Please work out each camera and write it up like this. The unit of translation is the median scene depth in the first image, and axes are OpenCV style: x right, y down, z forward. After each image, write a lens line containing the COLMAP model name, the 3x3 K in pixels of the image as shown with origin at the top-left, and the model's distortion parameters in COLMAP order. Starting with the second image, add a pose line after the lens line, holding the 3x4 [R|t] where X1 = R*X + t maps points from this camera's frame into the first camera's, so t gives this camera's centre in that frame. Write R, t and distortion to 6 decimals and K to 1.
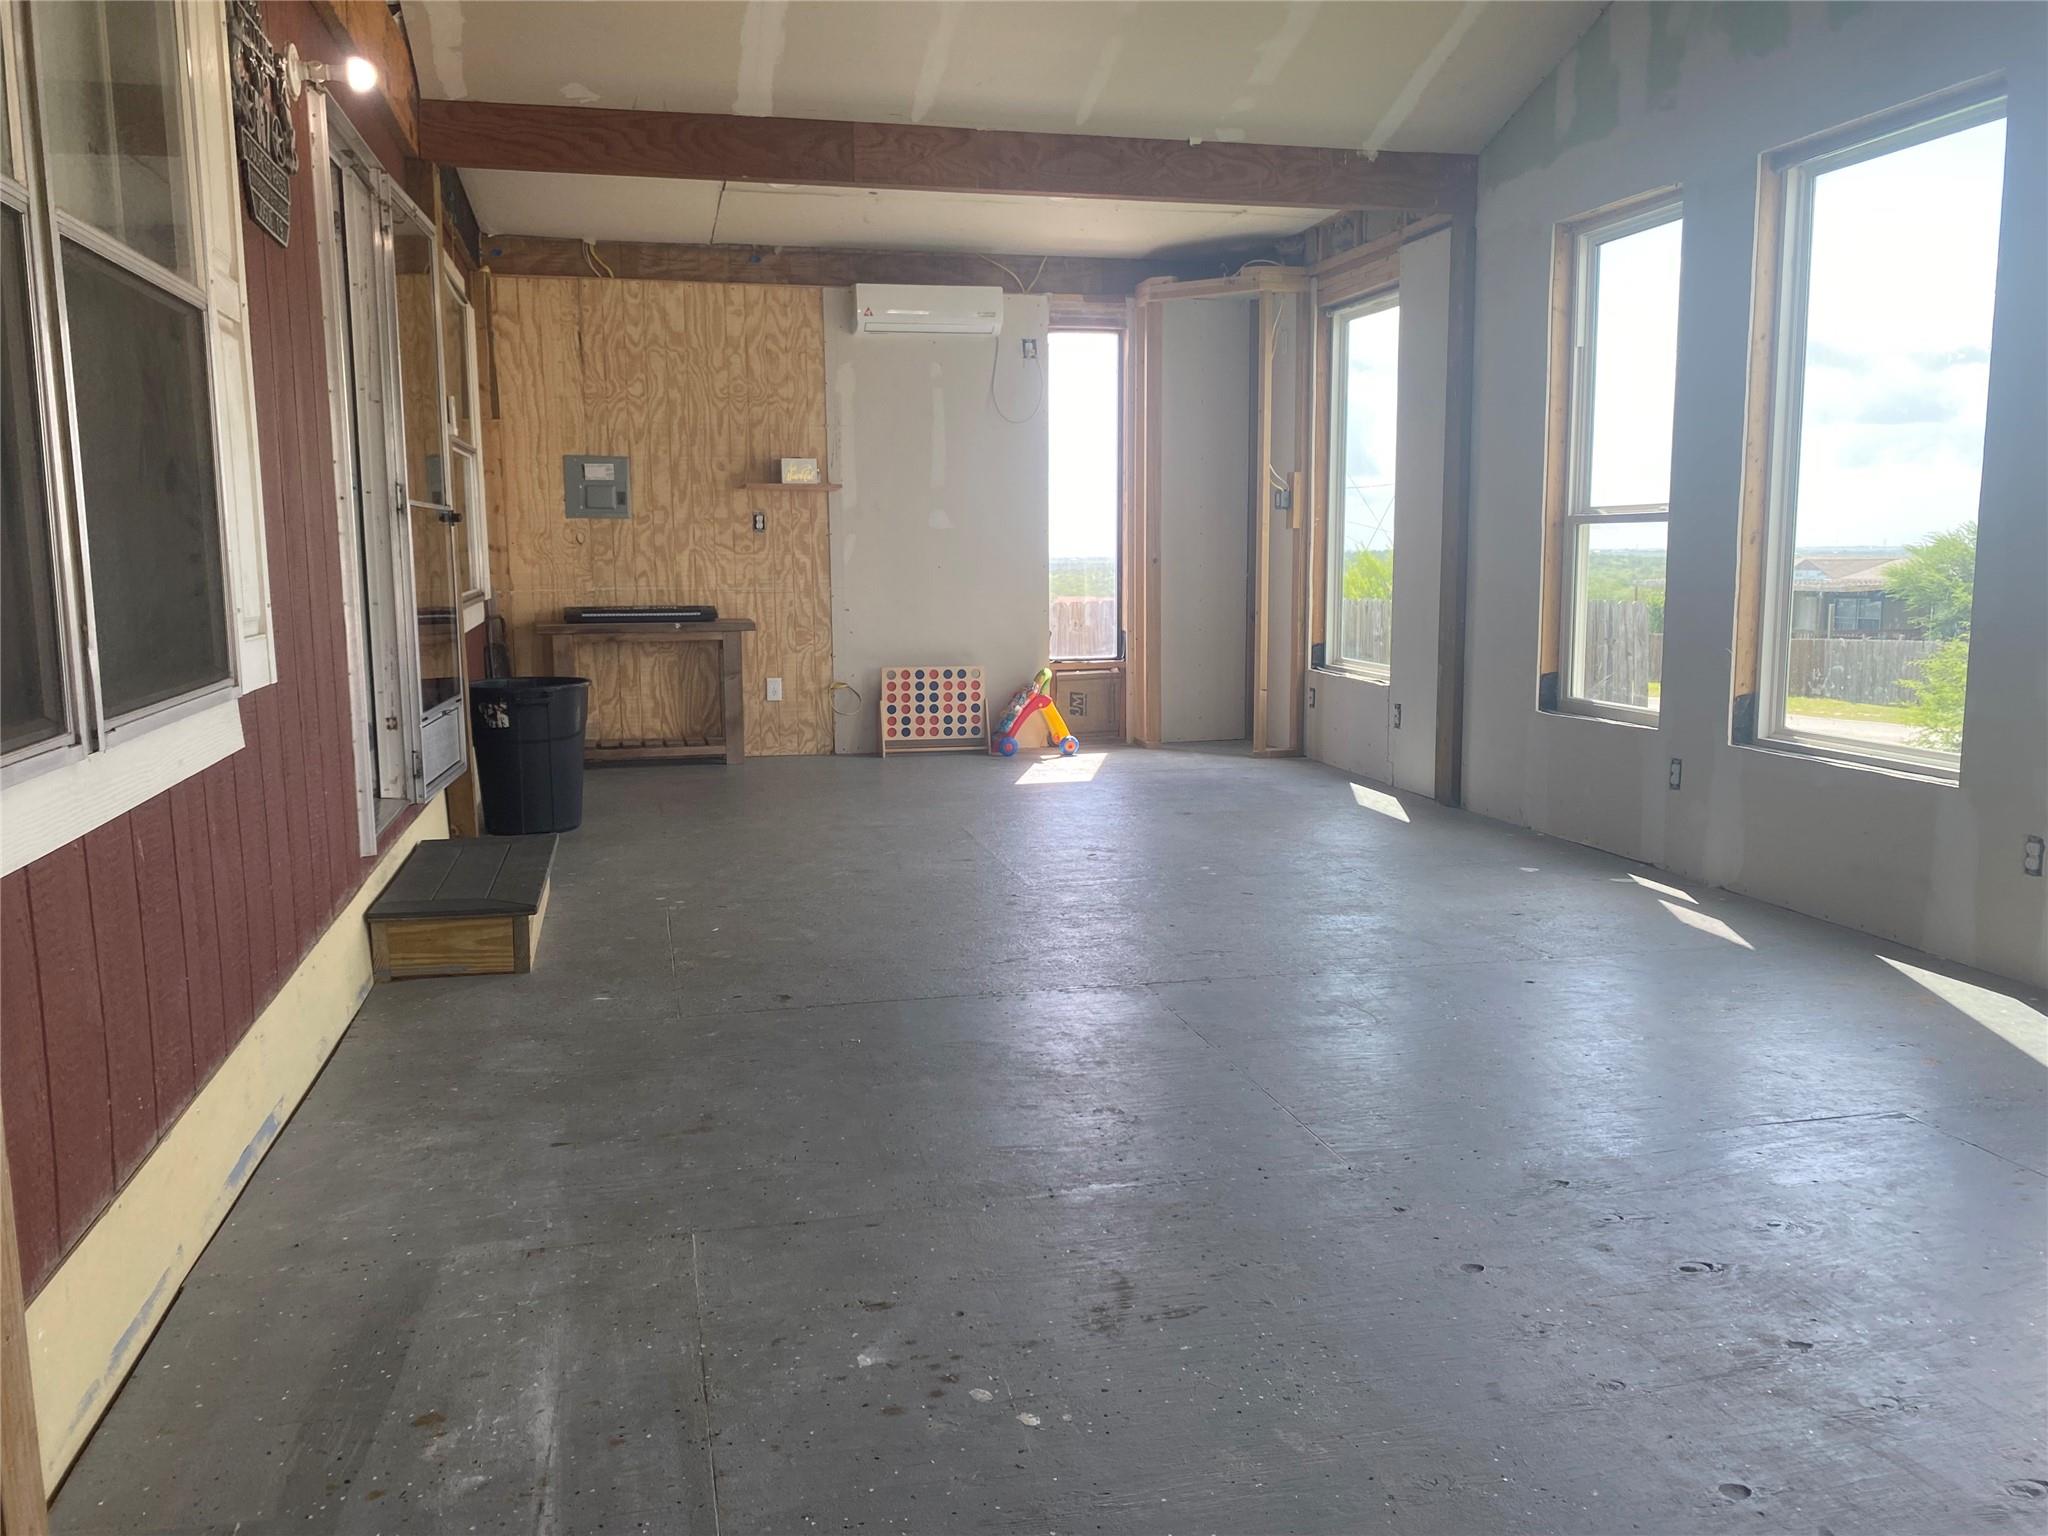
lens RADIAL K [[1567.3, 0, 978.2], [0, 1567.3, 842.1], [0, 0, 1]] dist [0.057974, -0.075472]
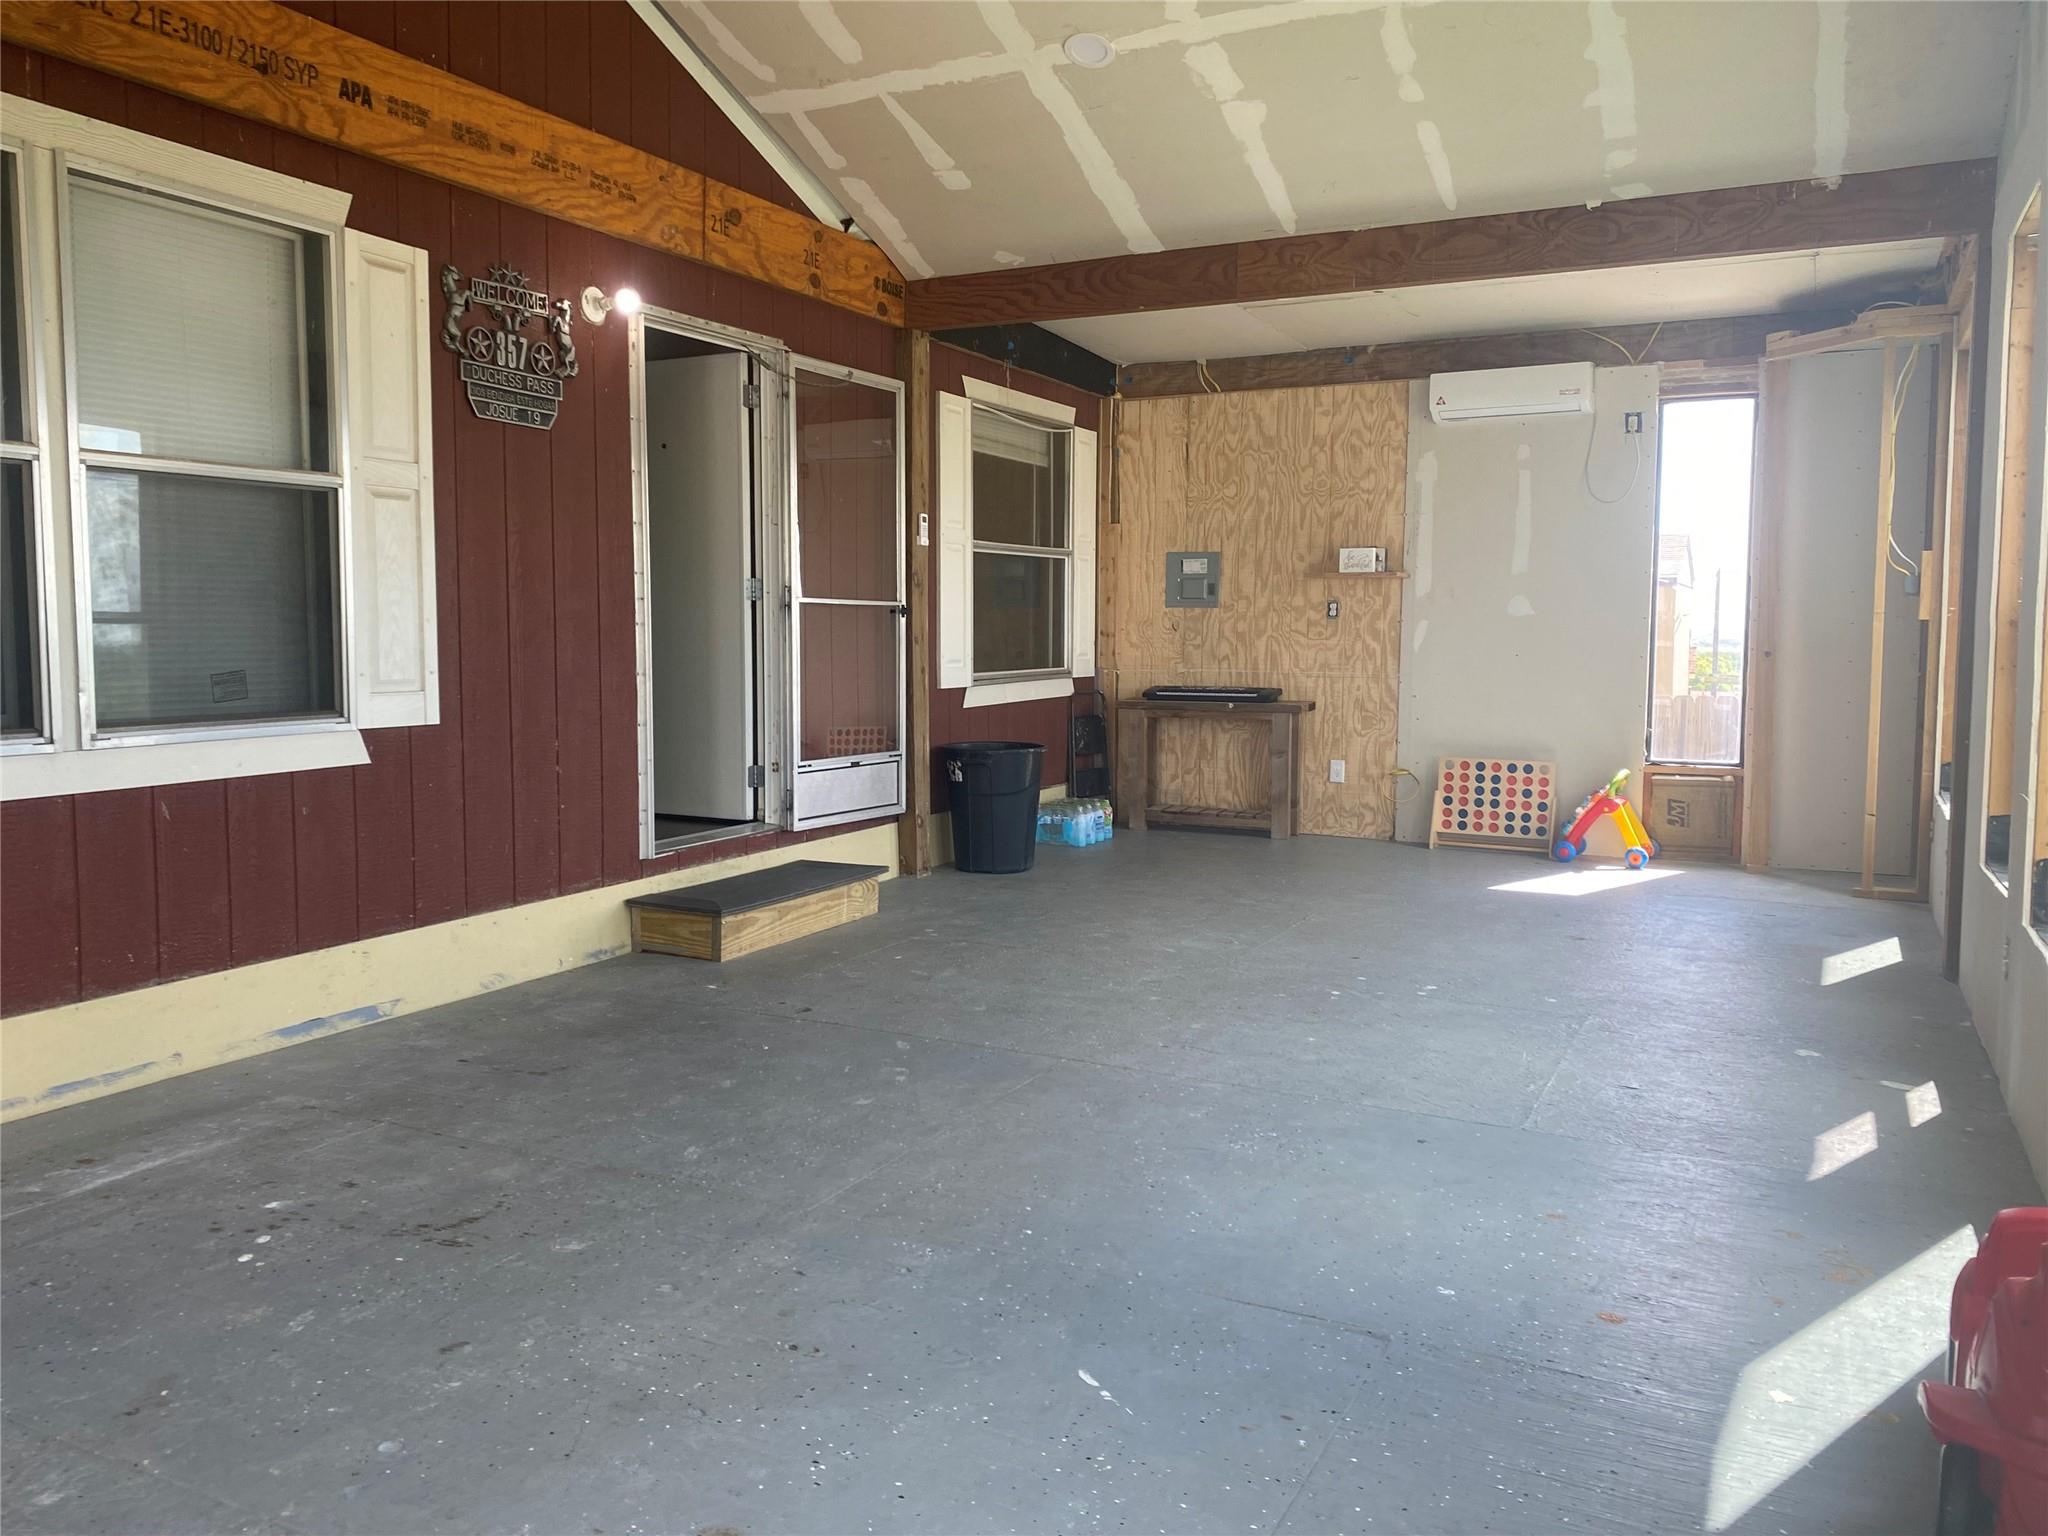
lens RADIAL K [[1567.3, 0, 1021.3], [0, 1567.3, 846.1], [0, 0, 1]] dist [0.057974, -0.075472]
pose [[0.759880, 0.101233, -0.642132, 0.393734], [-0.129984, 0.991513, 0.002495, -0.025778], [0.636935, 0.081571, 0.766590, 0.089444]]
